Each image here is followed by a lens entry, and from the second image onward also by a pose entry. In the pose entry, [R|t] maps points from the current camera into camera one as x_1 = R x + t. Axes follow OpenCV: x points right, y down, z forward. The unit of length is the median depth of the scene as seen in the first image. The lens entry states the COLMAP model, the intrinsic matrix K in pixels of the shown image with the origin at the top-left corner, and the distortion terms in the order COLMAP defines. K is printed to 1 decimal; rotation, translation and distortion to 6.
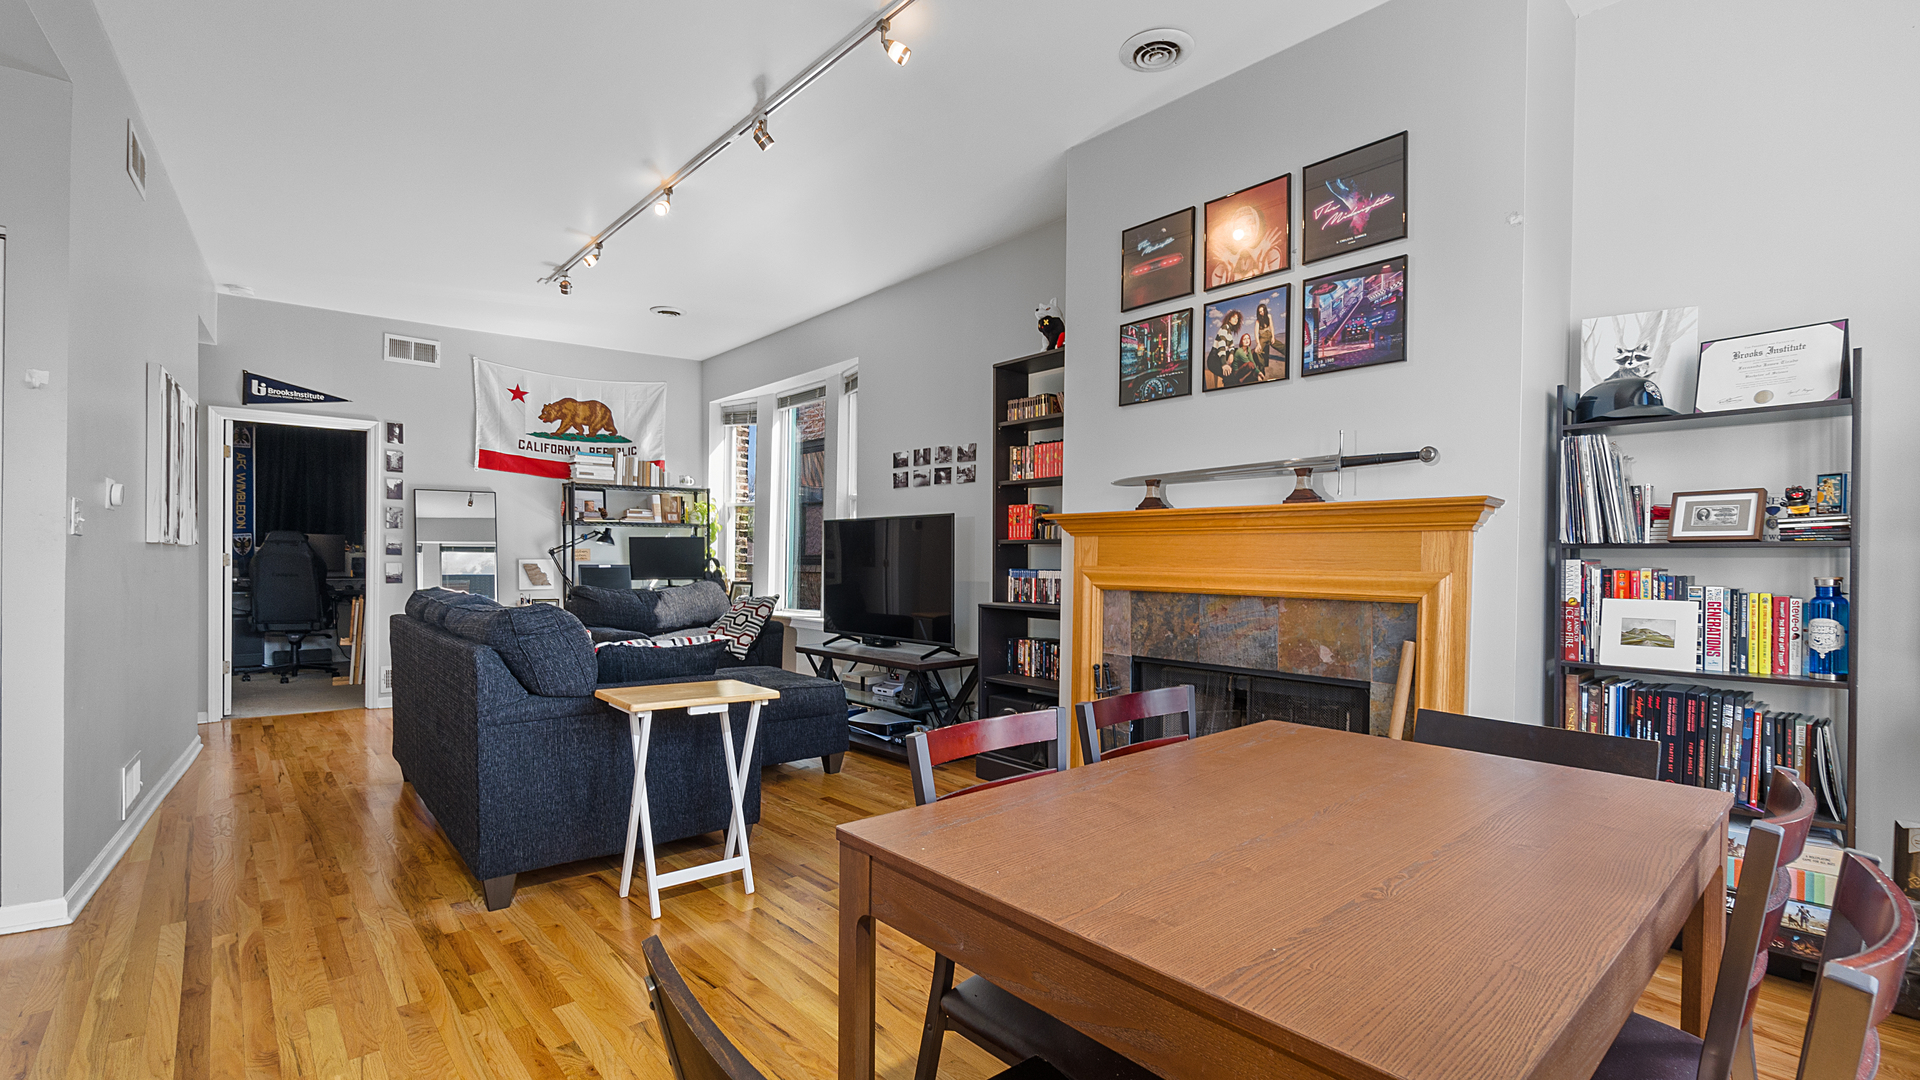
lens RADIAL K [[837.9, 0, 961.5], [0, 837.9, 549.9], [0, 0, 1]] dist [0.001698, 0.000112]
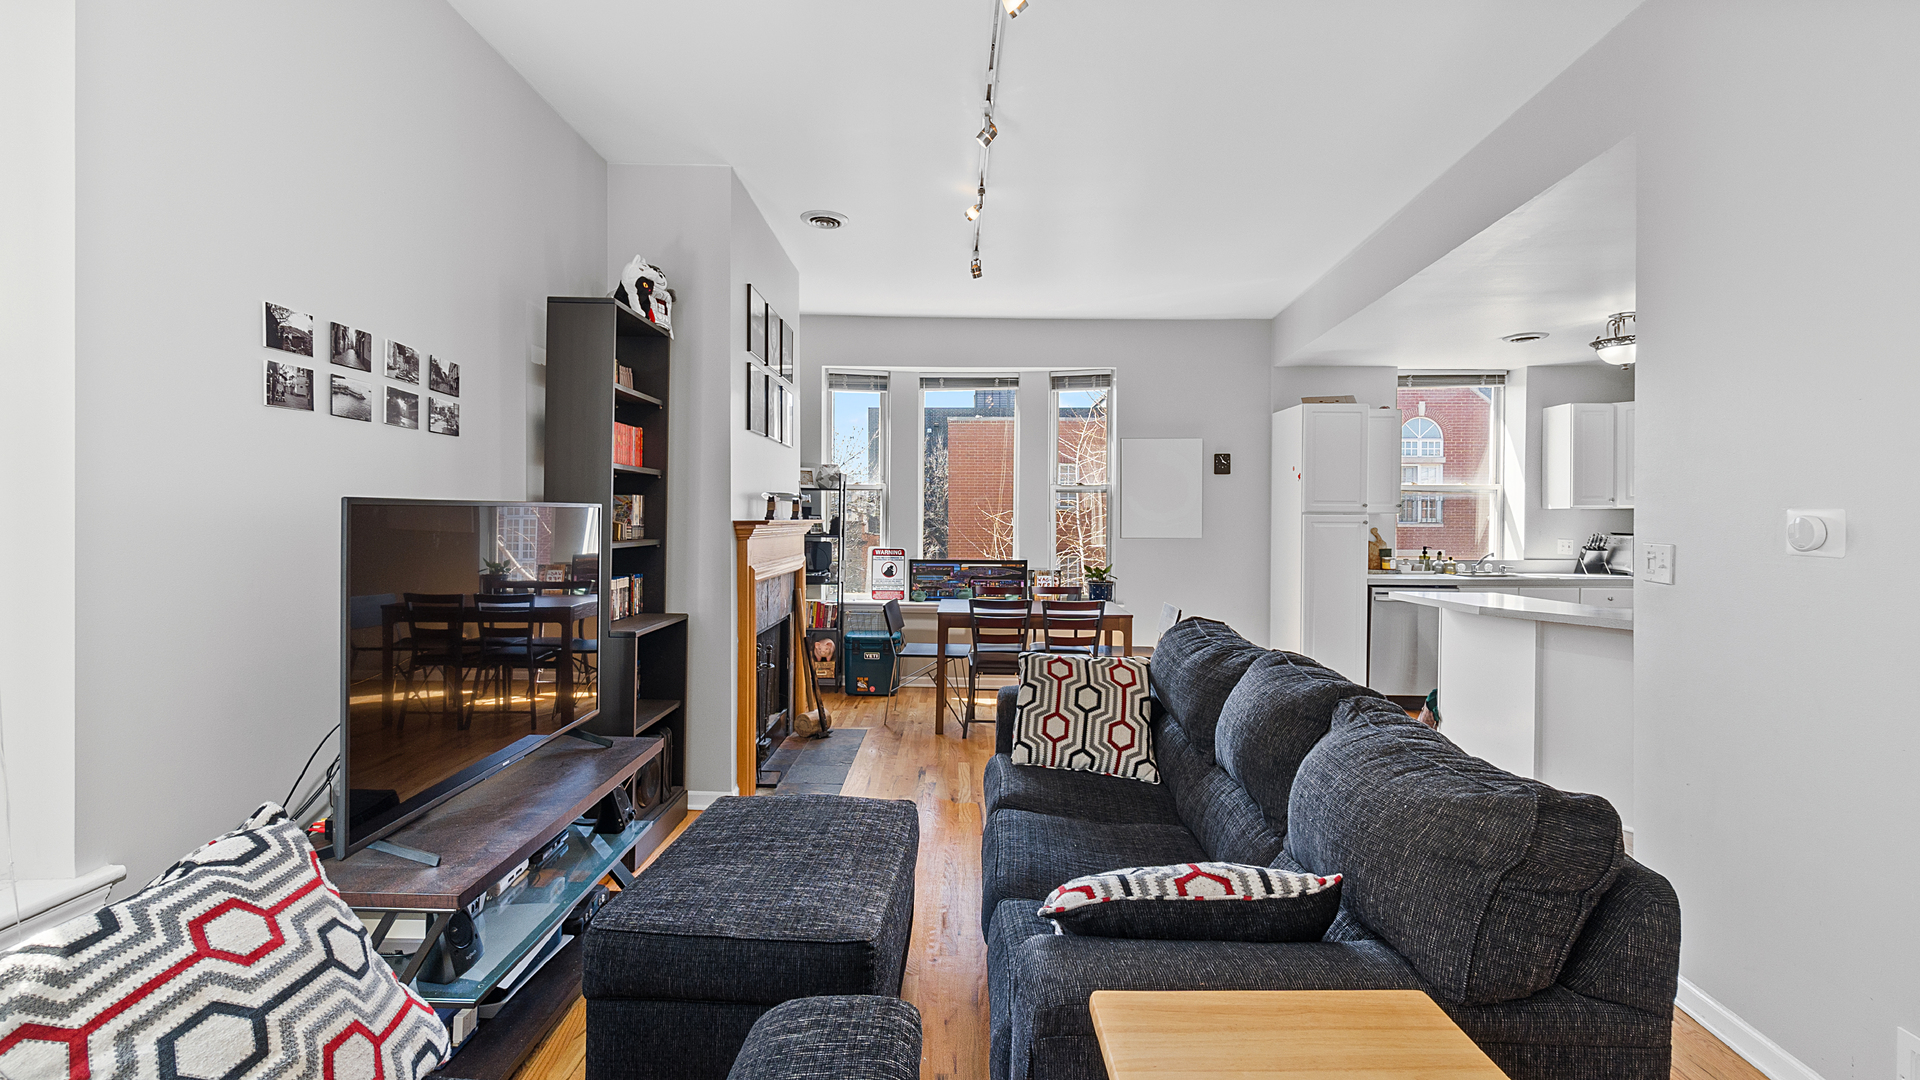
lens RADIAL K [[837.9, 0, 952.7], [0, 837.9, 519.6], [0, 0, 1]] dist [0.001698, 0.000112]
pose [[-0.749333, -0.008416, 0.662140, -0.546060], [-0.002601, 0.999949, 0.009766, -0.031766], [-0.662188, 0.005596, -0.749317, 1.123215]]
